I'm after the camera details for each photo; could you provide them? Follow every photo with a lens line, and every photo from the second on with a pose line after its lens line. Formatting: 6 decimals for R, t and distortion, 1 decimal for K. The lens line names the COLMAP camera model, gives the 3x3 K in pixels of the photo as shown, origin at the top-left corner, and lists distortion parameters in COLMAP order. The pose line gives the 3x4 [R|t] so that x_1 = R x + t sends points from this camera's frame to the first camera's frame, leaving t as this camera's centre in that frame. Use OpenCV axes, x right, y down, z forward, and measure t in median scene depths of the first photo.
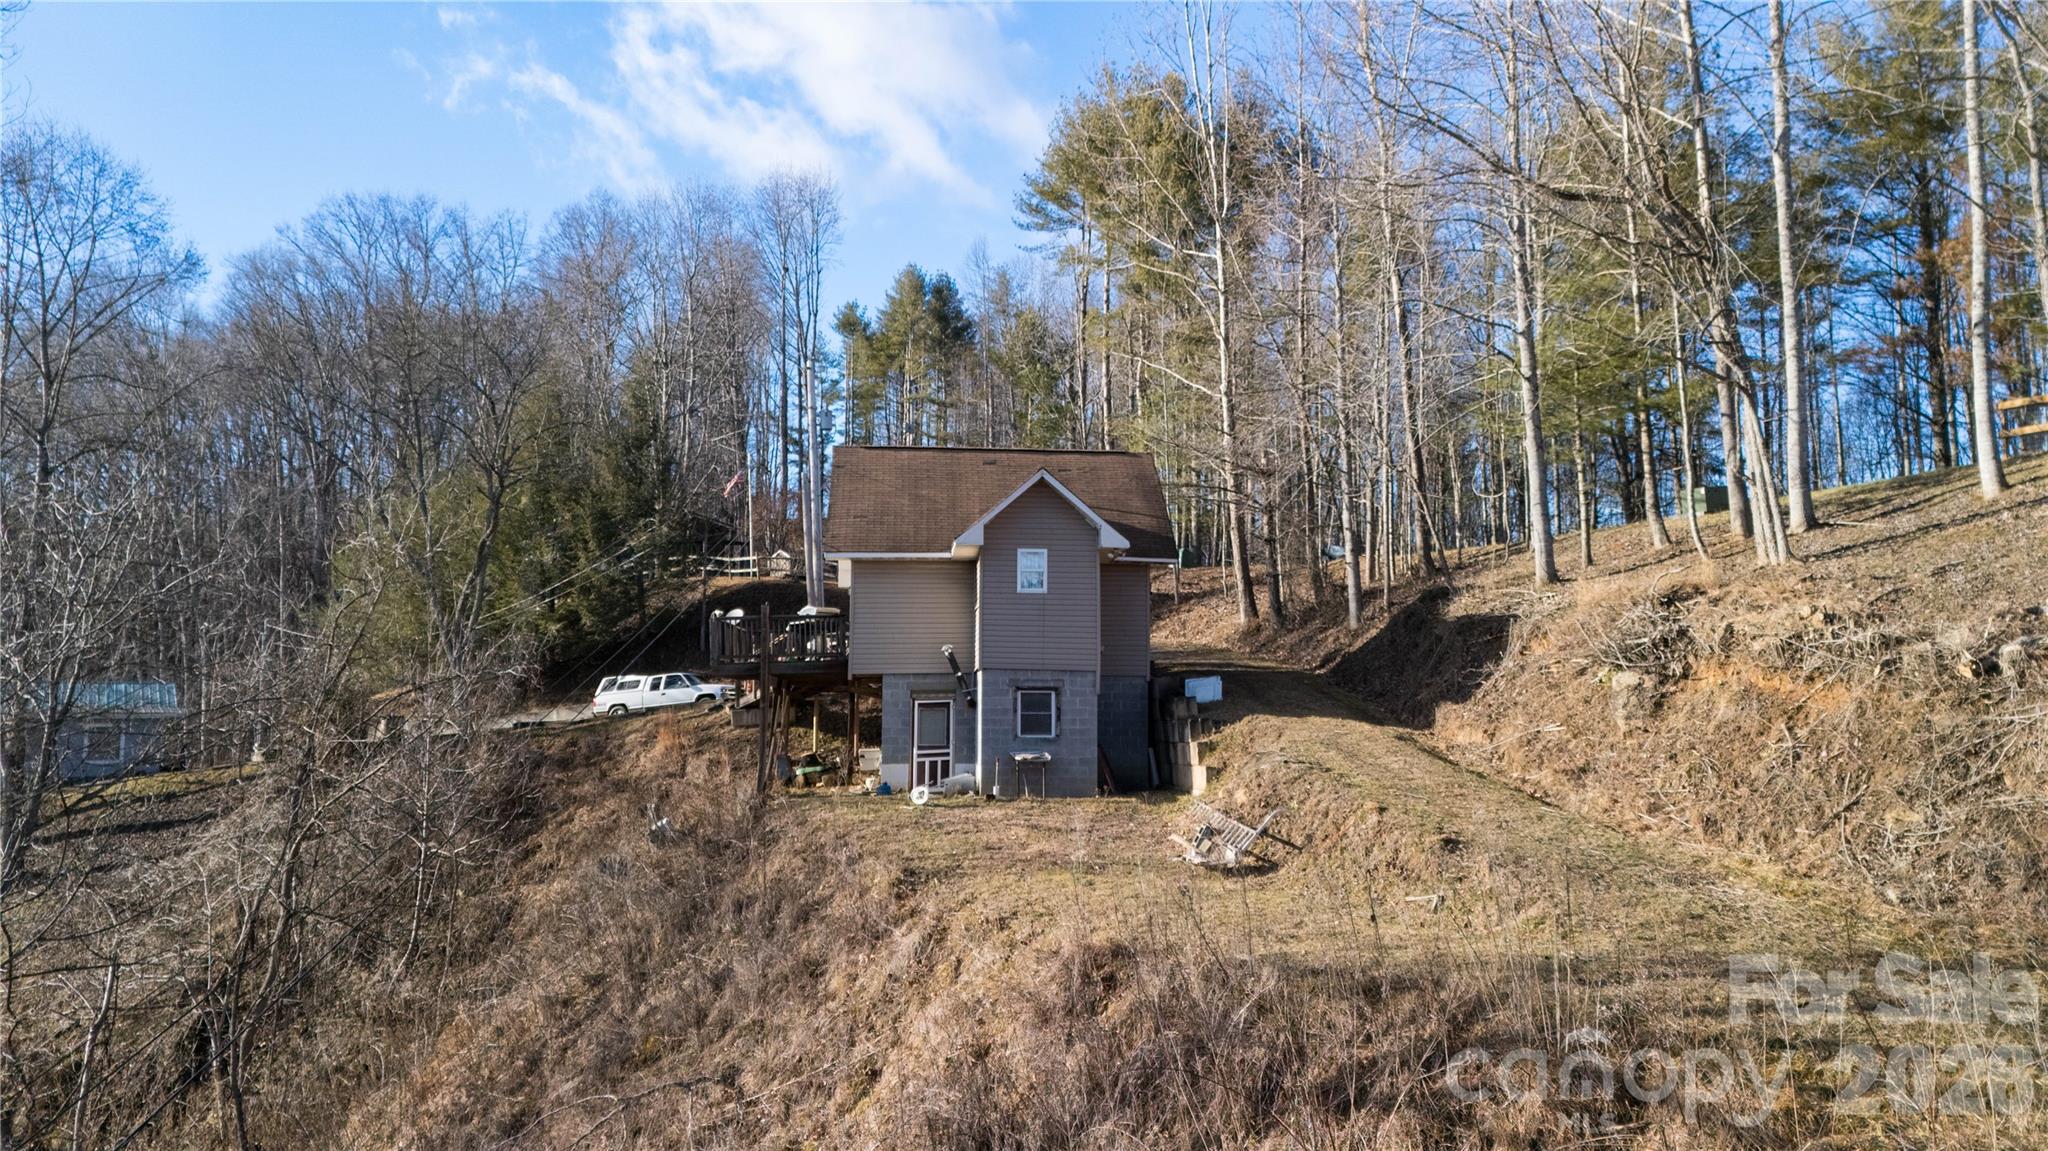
lens RADIAL K [[1475.8, 0, 1024.0], [0, 1475.8, 575.5], [0, 0, 1]] dist [0.090081, -0.089780]
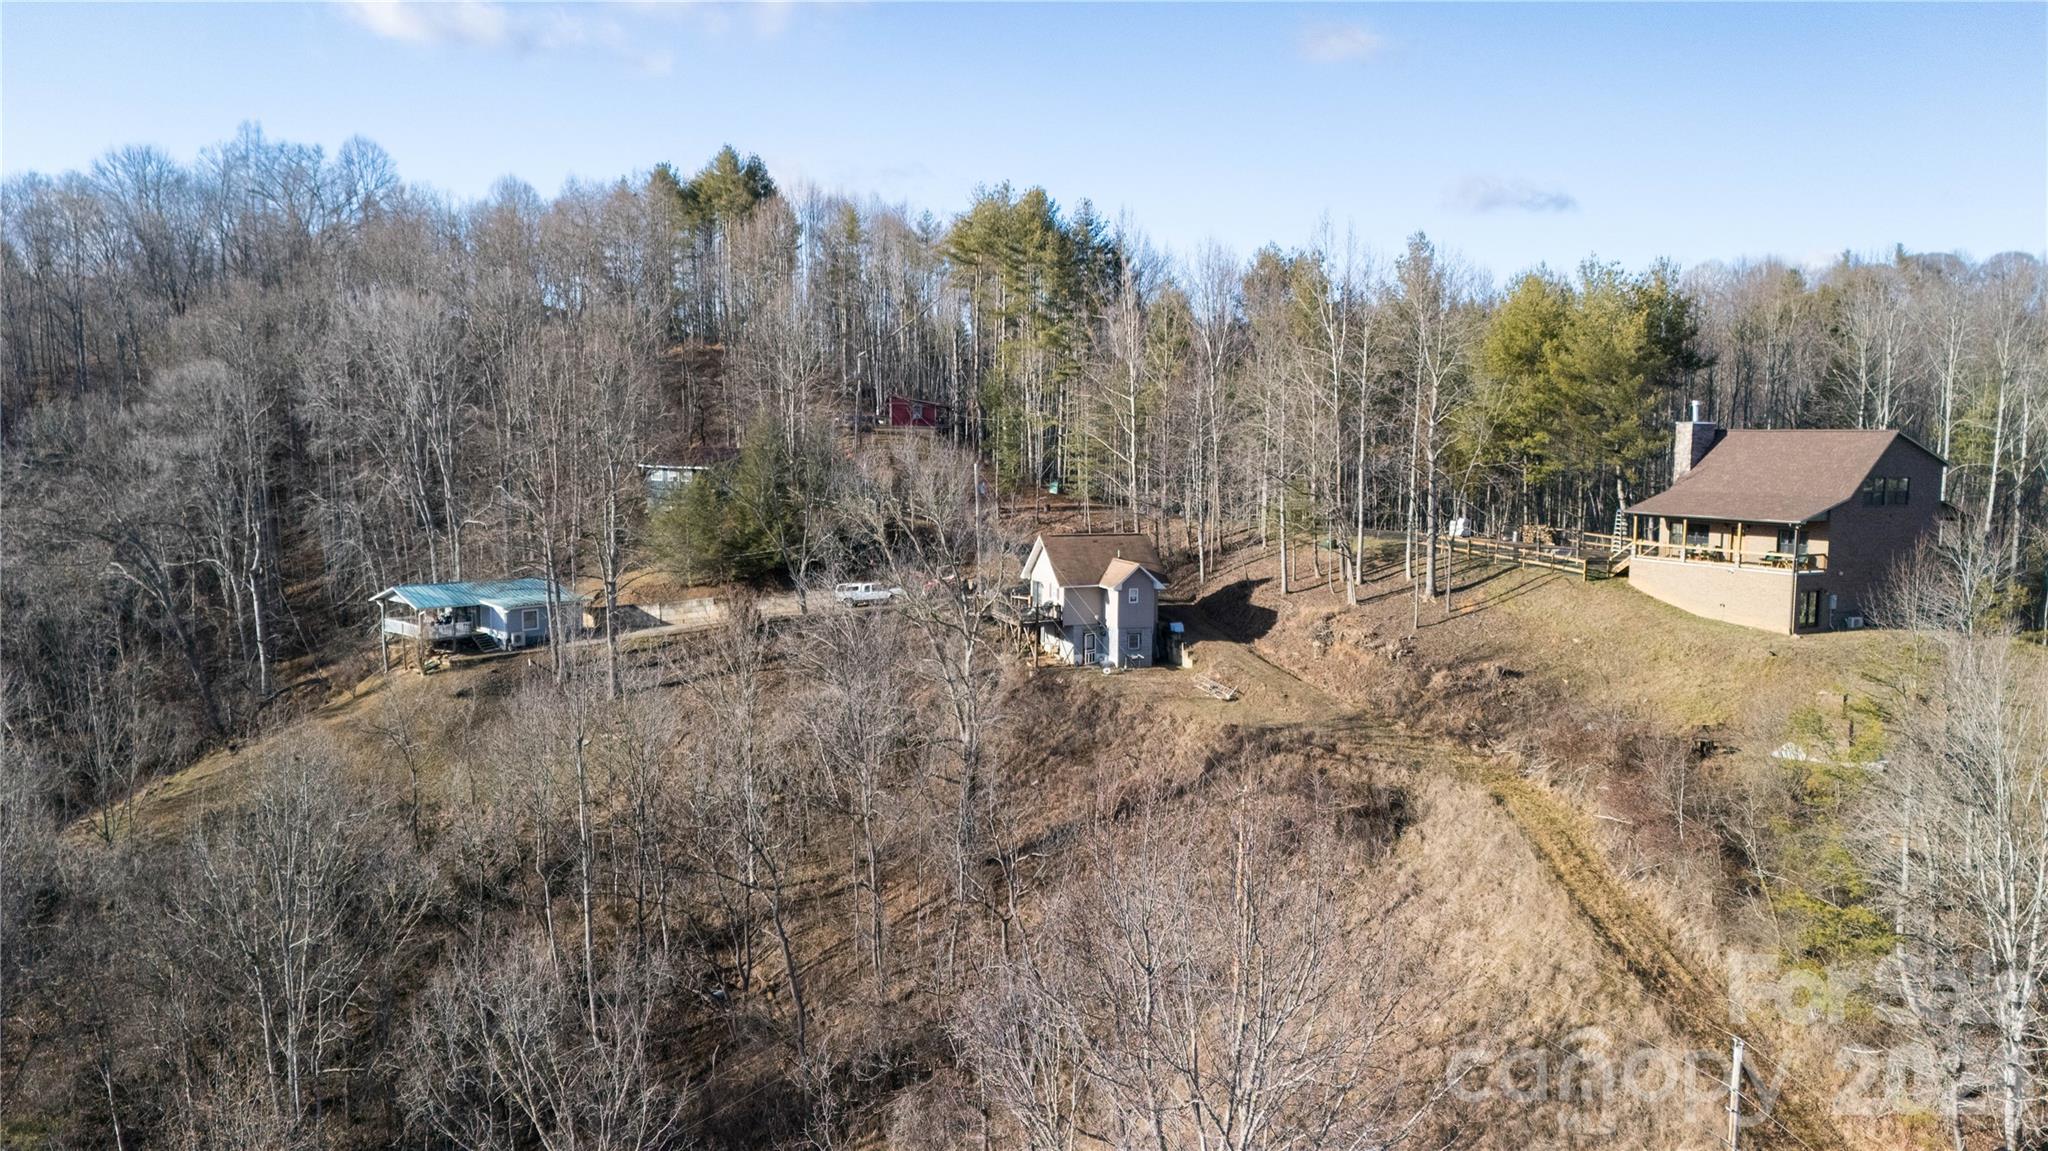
lens RADIAL K [[1475.8, 0, 1024.0], [0, 1475.8, 575.5], [0, 0, 1]] dist [0.090081, -0.089780]
pose [[0.961580, -0.014497, 0.274140, -1.046293], [-0.040920, 0.979880, 0.195348, -0.627691], [-0.271456, -0.199061, 0.941640, -1.800046]]
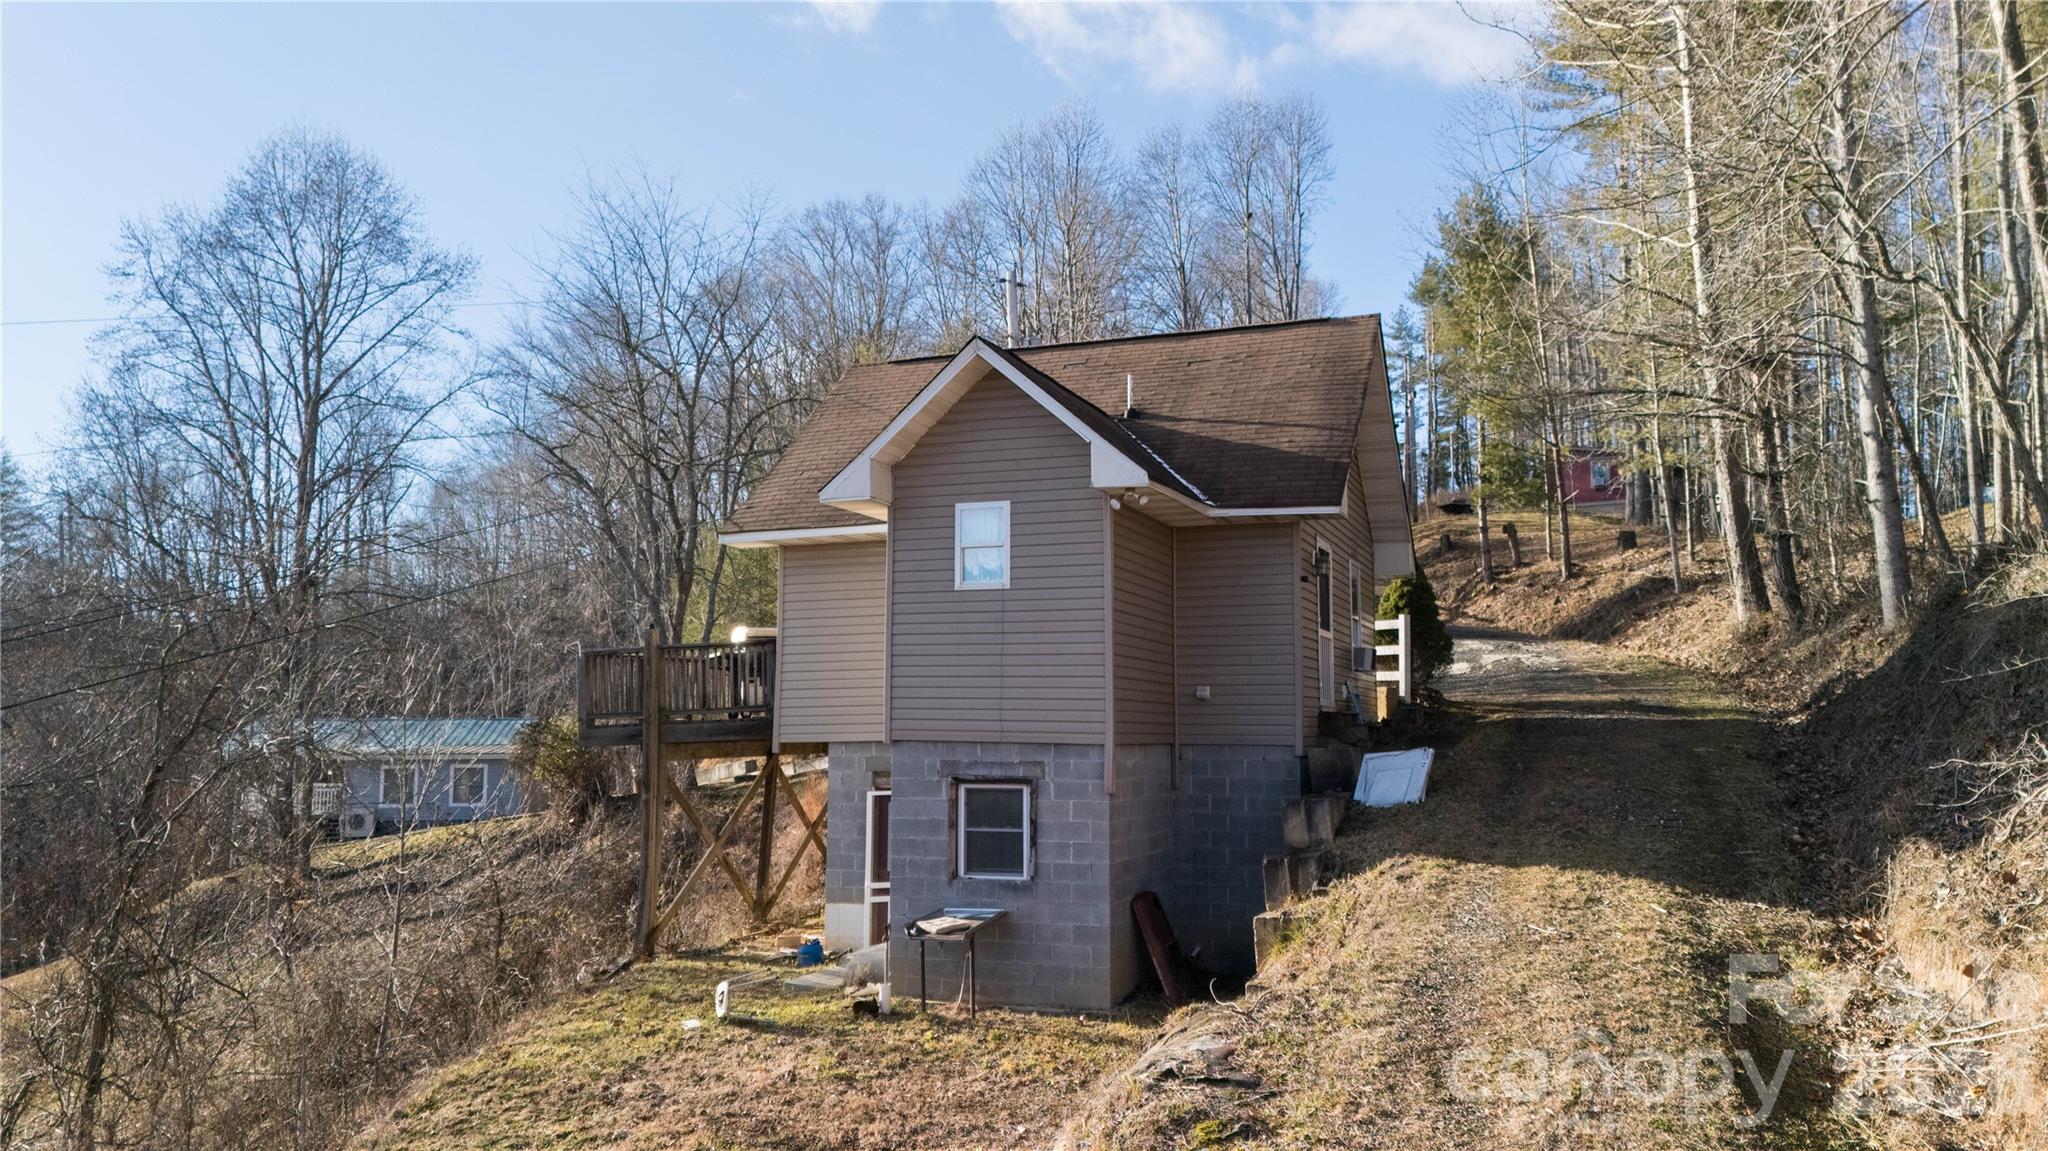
lens RADIAL K [[1475.8, 0, 1024.0], [0, 1475.8, 575.5], [0, 0, 1]] dist [0.090081, -0.089780]
pose [[0.903927, -0.046141, -0.425191, 0.233476], [0.044826, 0.998909, -0.013104, 0.014274], [0.425332, -0.007214, 0.905009, 0.552695]]
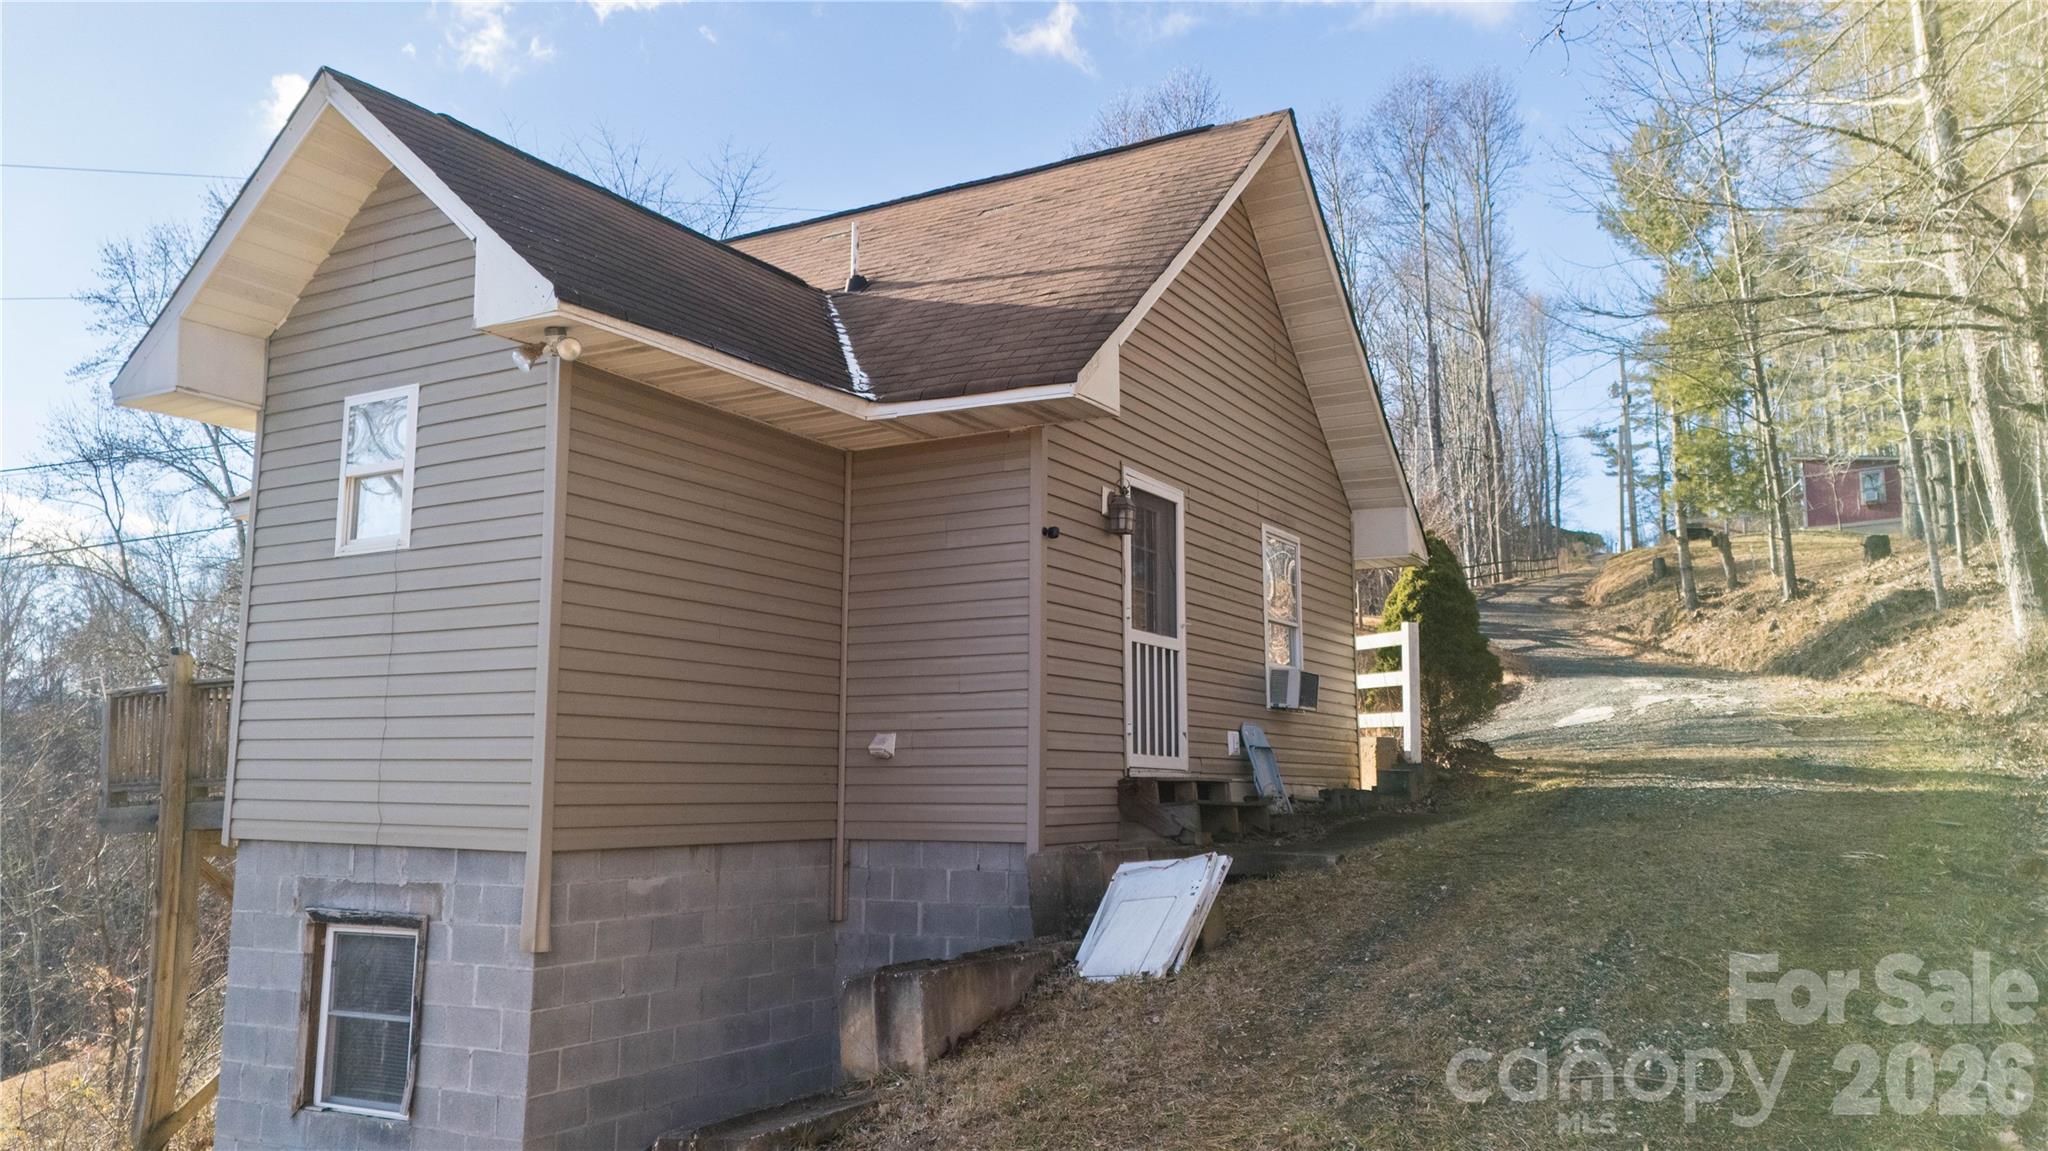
lens RADIAL K [[1475.8, 0, 1024.0], [0, 1475.8, 575.5], [0, 0, 1]] dist [0.090081, -0.089780]
pose [[0.821396, -0.083413, -0.564226, 0.255078], [0.058880, 0.996364, -0.061582, 0.039450], [0.567311, 0.017361, 0.823321, 0.847613]]
